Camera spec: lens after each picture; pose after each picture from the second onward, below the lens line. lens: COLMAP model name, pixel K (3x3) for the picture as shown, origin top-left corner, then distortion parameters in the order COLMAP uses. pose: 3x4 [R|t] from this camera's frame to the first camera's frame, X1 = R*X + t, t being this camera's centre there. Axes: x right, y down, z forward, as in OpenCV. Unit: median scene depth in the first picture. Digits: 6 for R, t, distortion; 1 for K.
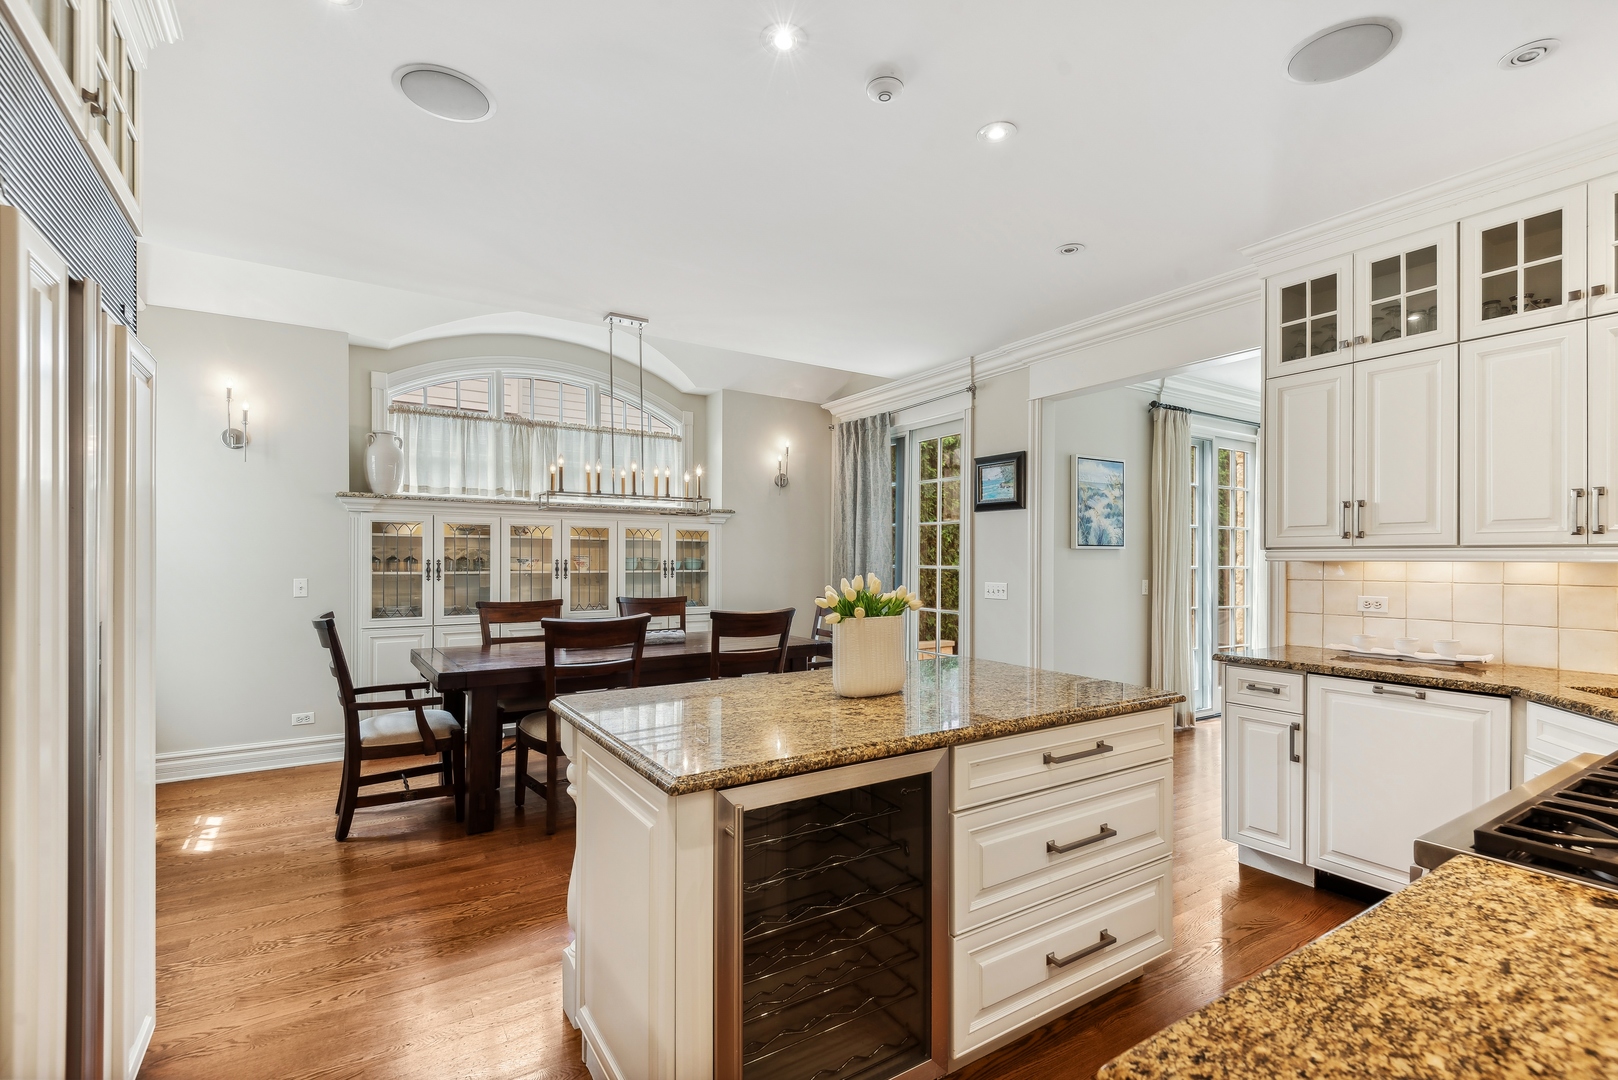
lens RADIAL K [[714.7, 0, 805.2], [0, 714.7, 559.1], [0, 0, 1]] dist [-0.003366, -0.000526]
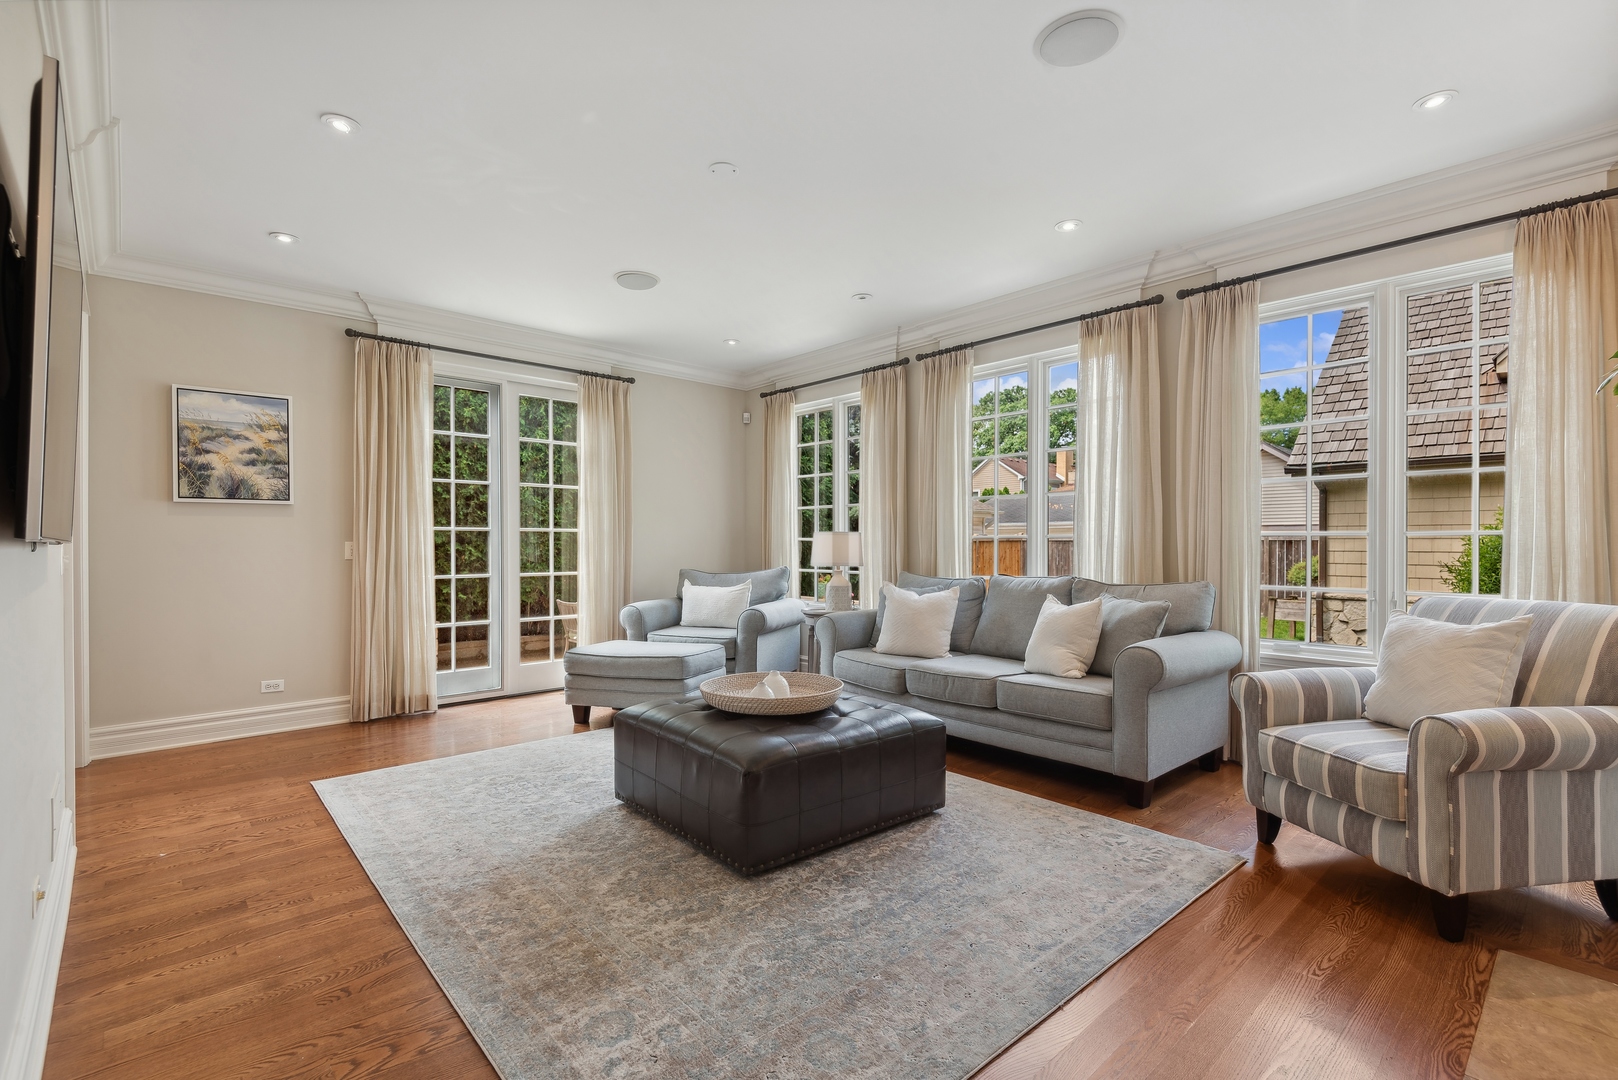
lens RADIAL K [[751.9, 0, 835.5], [0, 751.9, 550.0], [0, 0, 1]] dist [0.019716, -0.020950]
pose [[0.979502, -0.006445, 0.201333, 0.953438], [0.004888, 0.999954, 0.008229, 0.037227], [-0.201377, -0.007076, 0.979488, 0.017849]]
